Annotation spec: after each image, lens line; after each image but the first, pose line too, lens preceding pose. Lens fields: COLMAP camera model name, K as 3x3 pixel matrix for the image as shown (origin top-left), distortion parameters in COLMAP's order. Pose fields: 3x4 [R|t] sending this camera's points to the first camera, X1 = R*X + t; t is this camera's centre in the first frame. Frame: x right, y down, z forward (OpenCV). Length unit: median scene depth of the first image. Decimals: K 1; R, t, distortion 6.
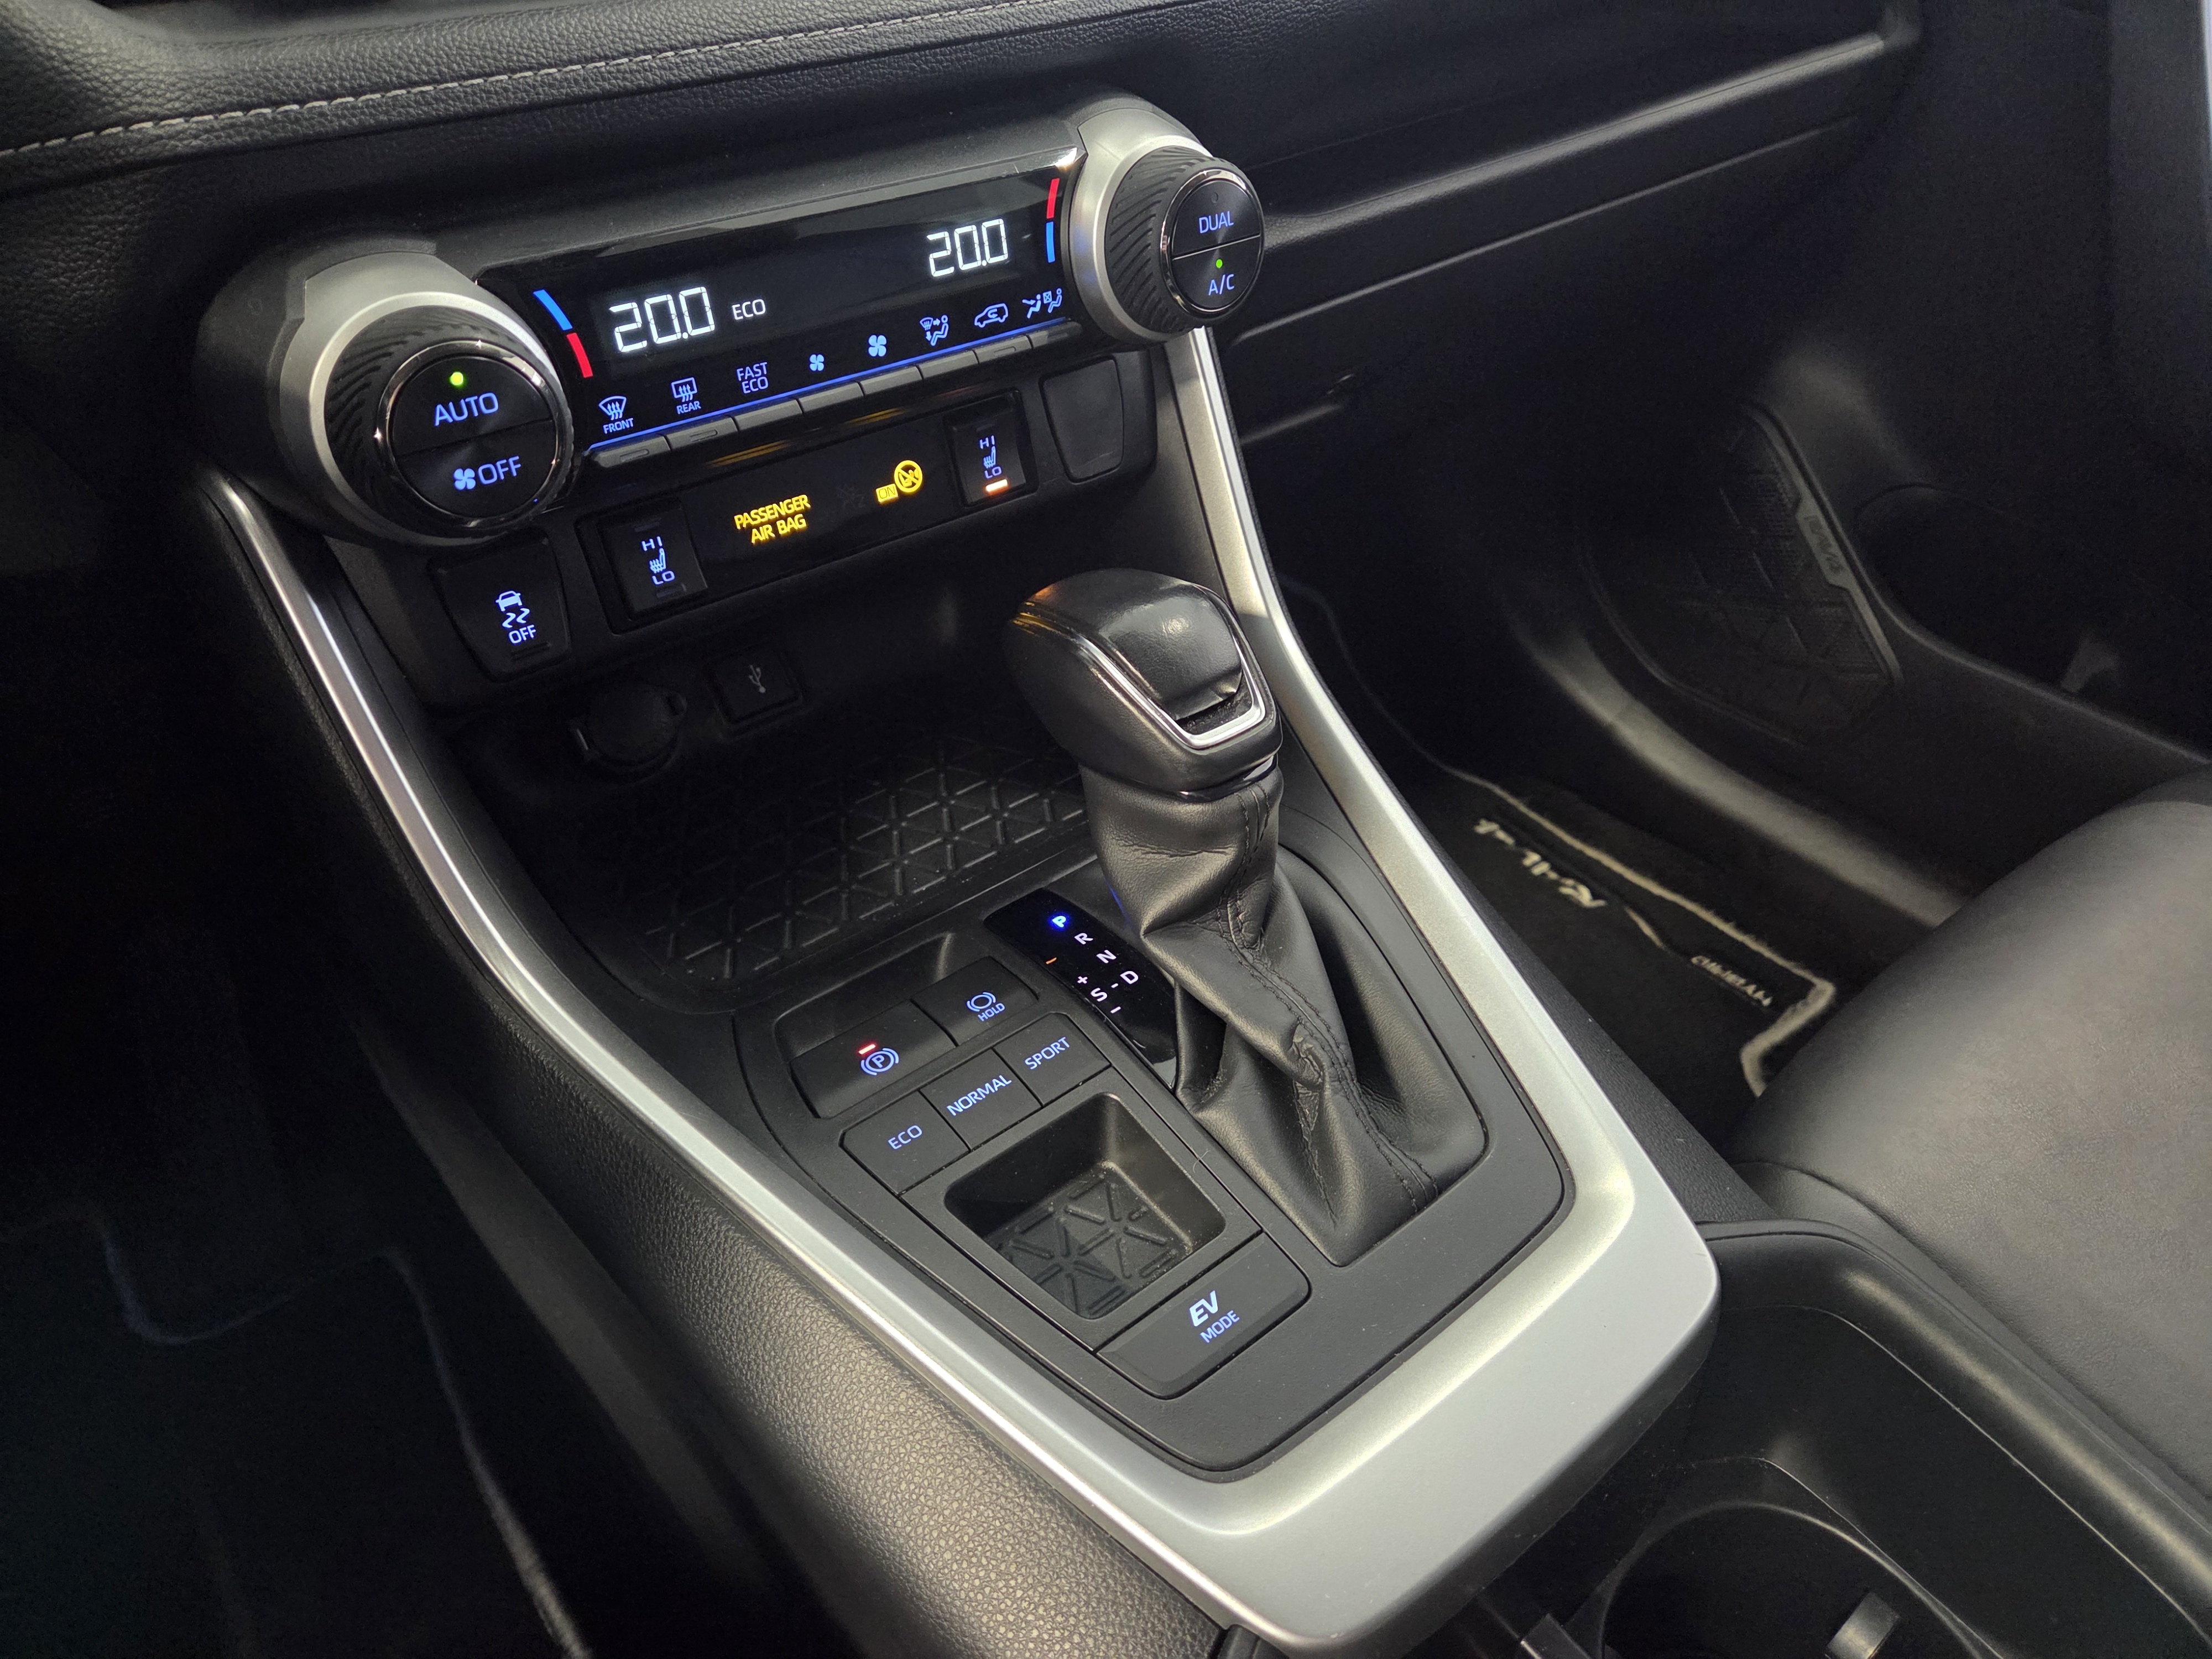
lens RADIAL K [[1462.9, 0, 1117.7], [0, 1462.9, 828.9], [0, 0, 1]] dist [0.056626, -0.042440]
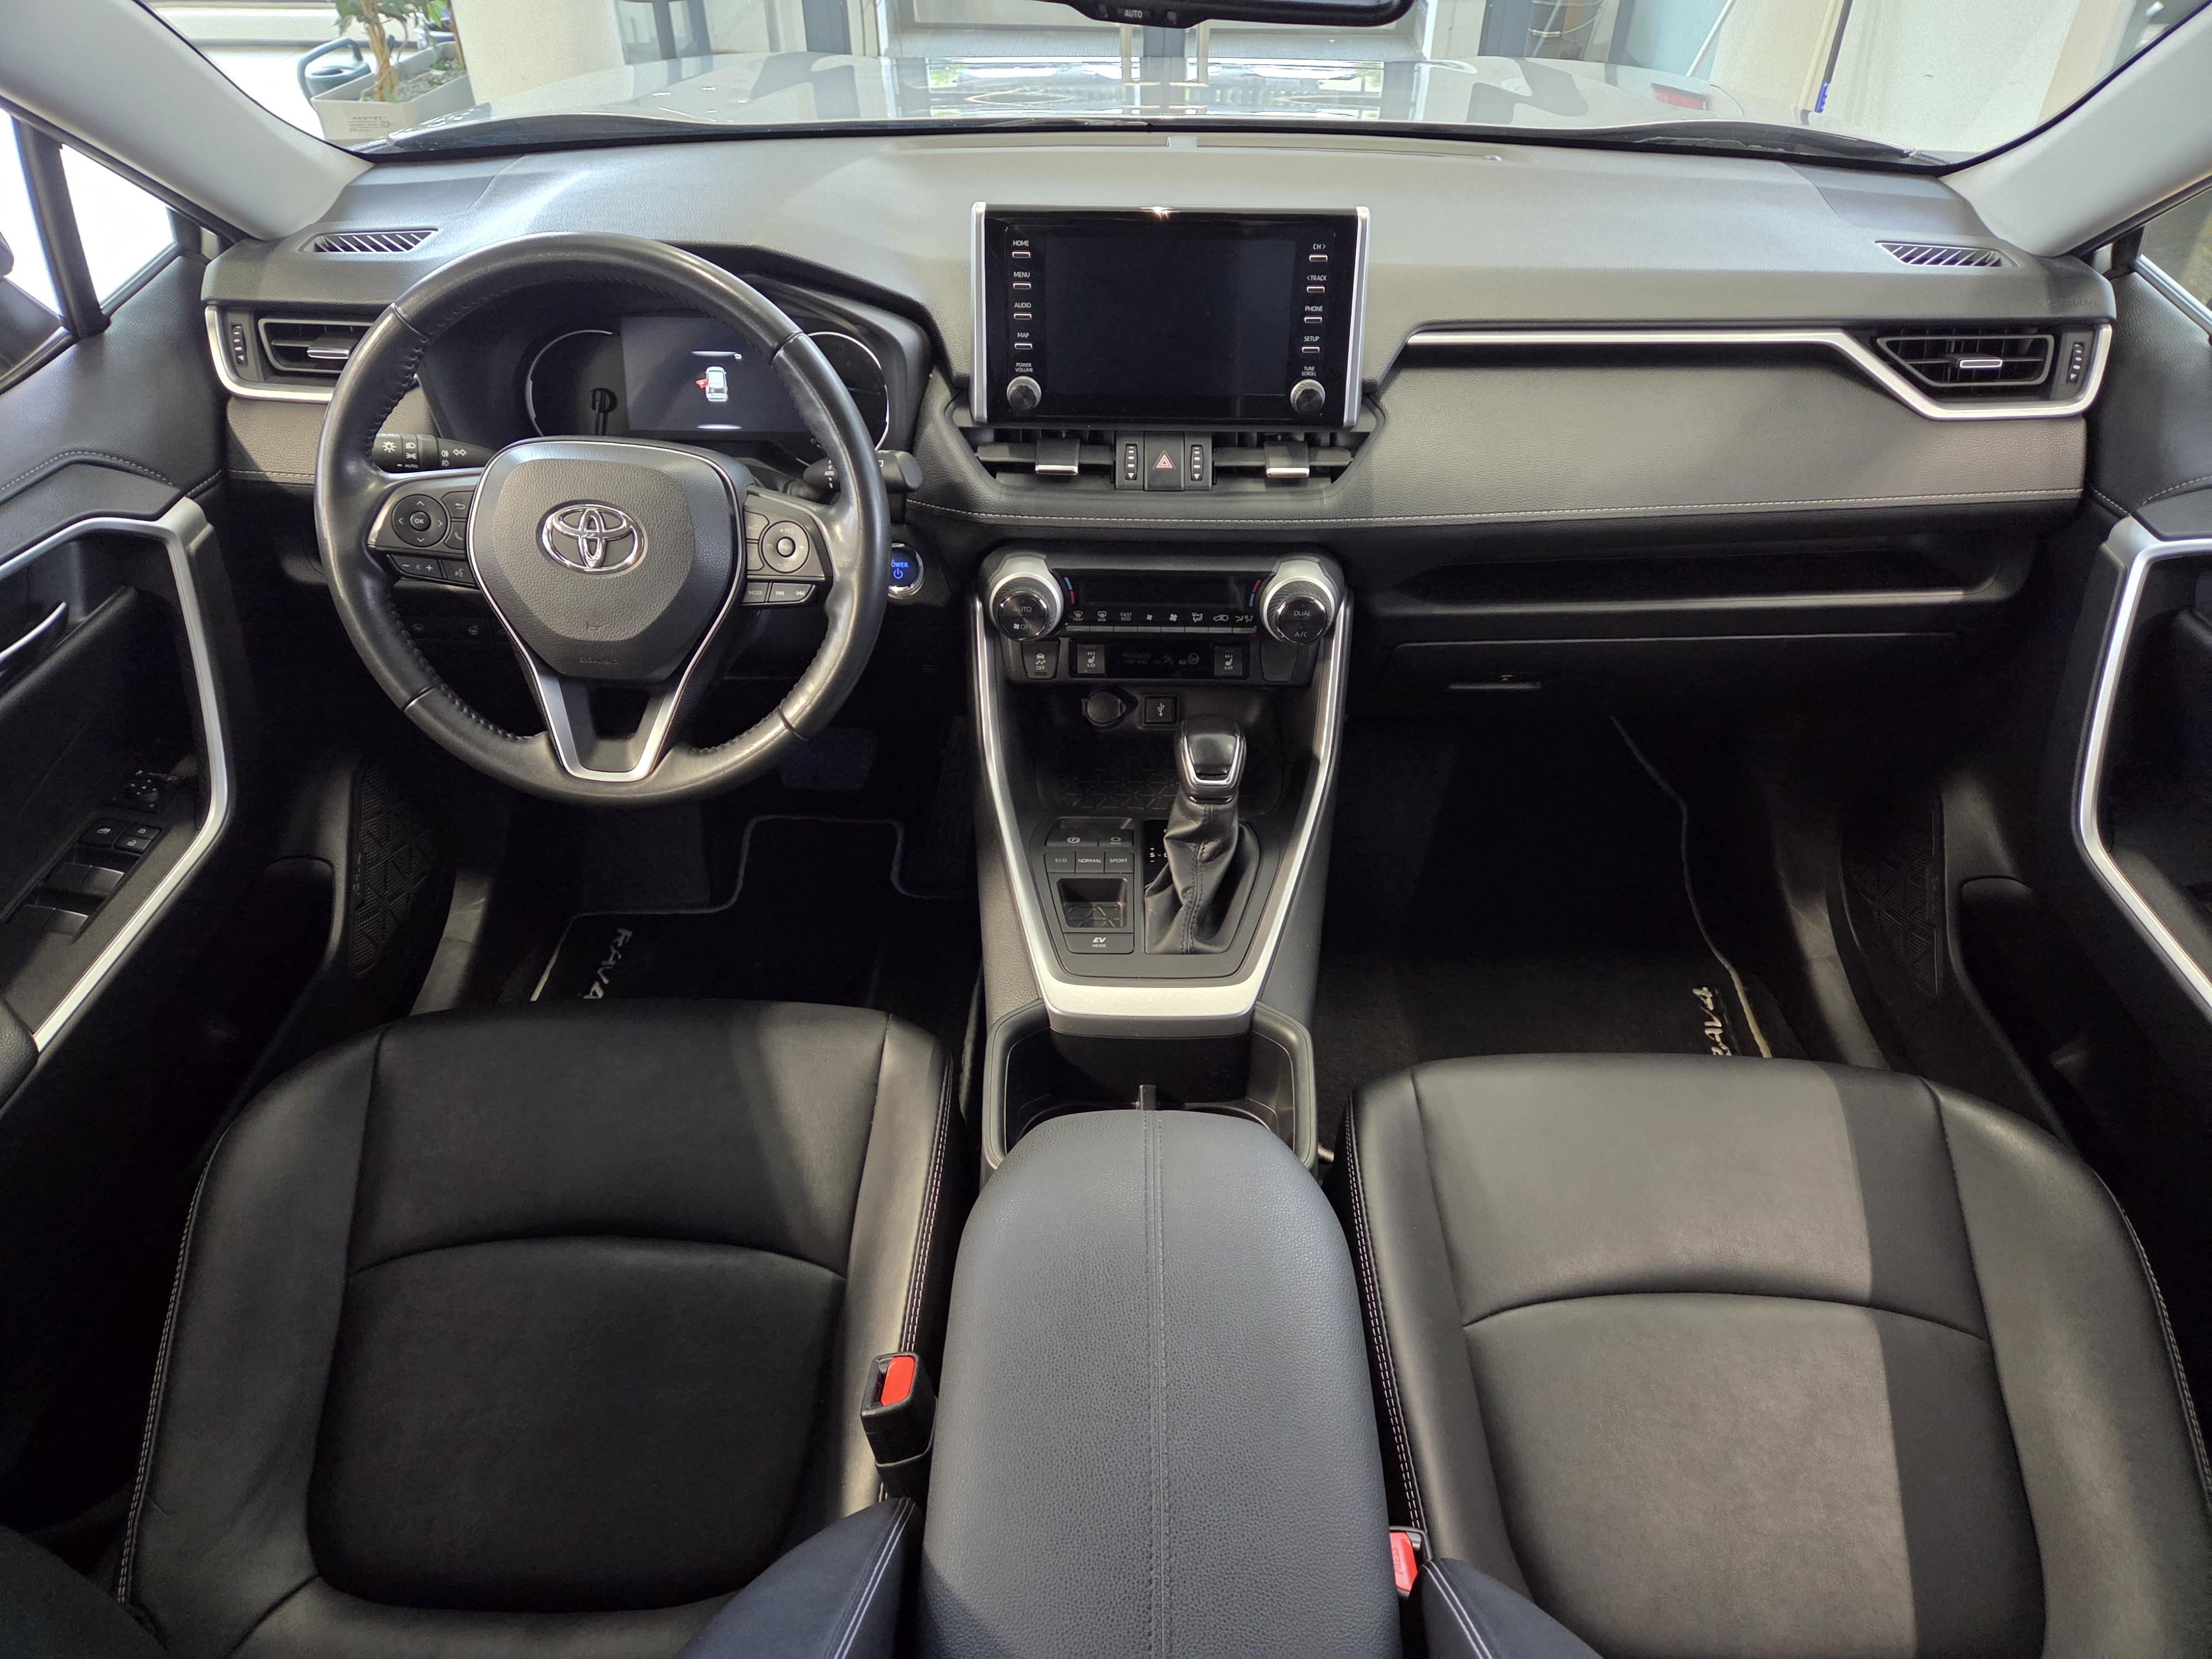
lens RADIAL K [[1462.9, 0, 1117.7], [0, 1462.9, 828.9], [0, 0, 1]] dist [0.056626, -0.042440]
pose [[0.772592, 0.396876, -0.495571, 1.389899], [-0.398226, 0.910835, 0.108608, -0.225146], [0.494487, 0.113439, 0.861750, -1.543937]]
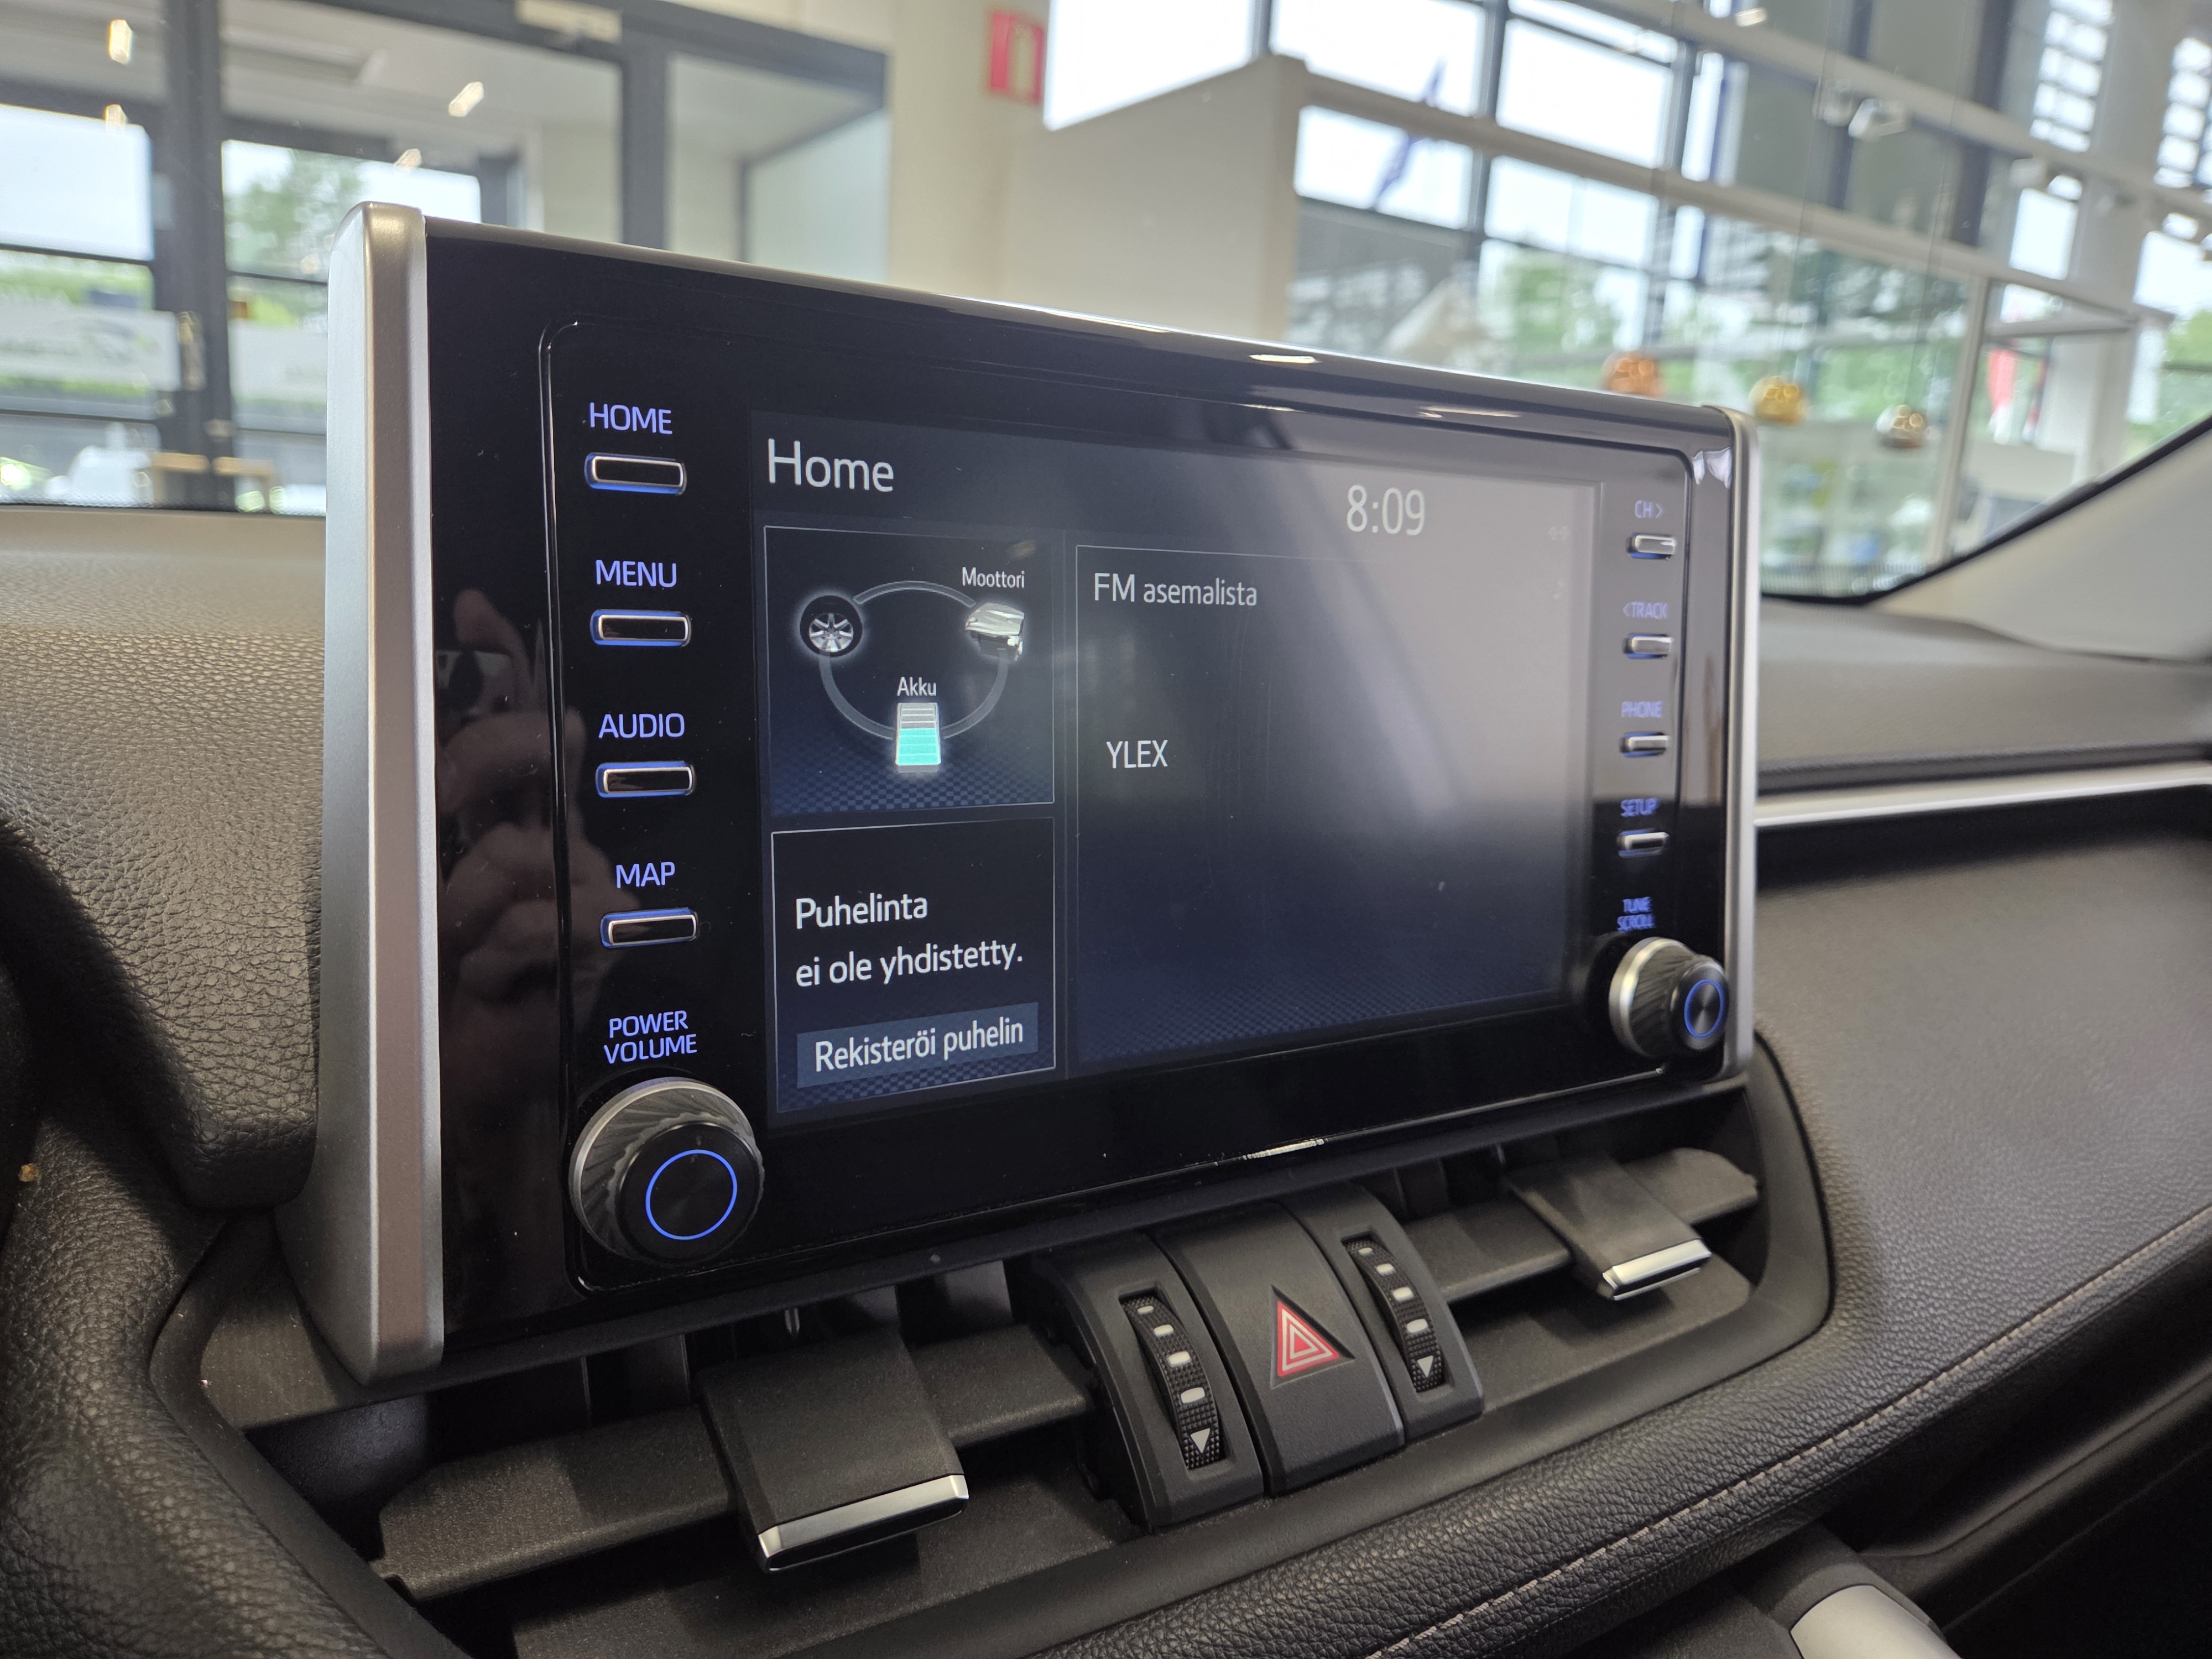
lens RADIAL K [[1497.8, 0, 1106.0], [0, 1497.8, 829.5], [0, 0, 1]] dist [0.043738, -0.049801]
pose [[0.992014, 0.079084, -0.098252, -0.329752], [-0.115356, 0.883884, -0.453258, -0.496819], [0.050998, 0.460972, 0.885948, 0.229510]]
